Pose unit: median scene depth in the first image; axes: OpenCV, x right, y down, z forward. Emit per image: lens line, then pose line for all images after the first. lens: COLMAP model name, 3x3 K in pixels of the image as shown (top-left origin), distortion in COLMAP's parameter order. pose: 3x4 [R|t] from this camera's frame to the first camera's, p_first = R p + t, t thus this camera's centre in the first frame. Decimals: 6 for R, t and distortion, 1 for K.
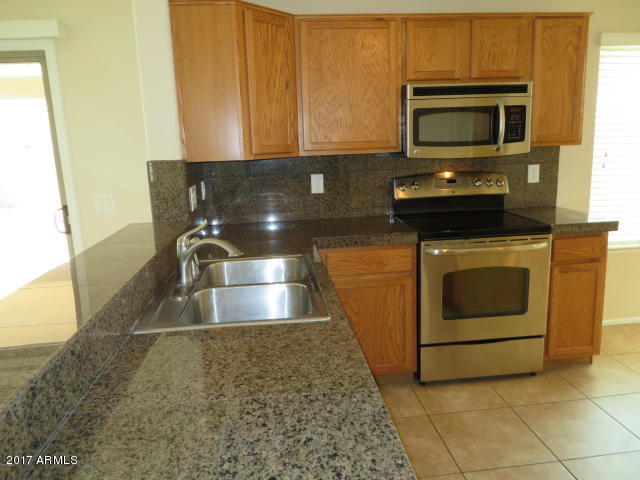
lens RADIAL K [[479.5, 0, 320.0], [0, 479.5, 238.6], [0, 0, 1]] dist [-0.005103, 0.000109]
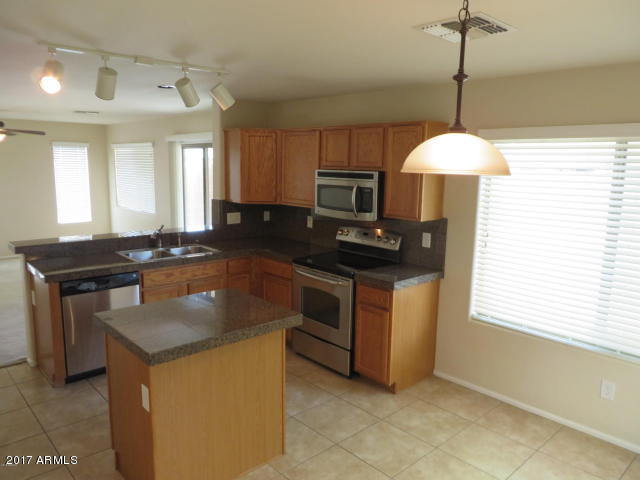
lens RADIAL K [[479.5, 0, 319.7], [0, 479.5, 240.7], [0, 0, 1]] dist [-0.005103, 0.000109]
pose [[0.594597, 0.173443, -0.785094, 1.475213], [-0.206602, 0.976627, 0.059285, -0.177240], [0.777027, 0.126952, 0.616533, 0.026483]]
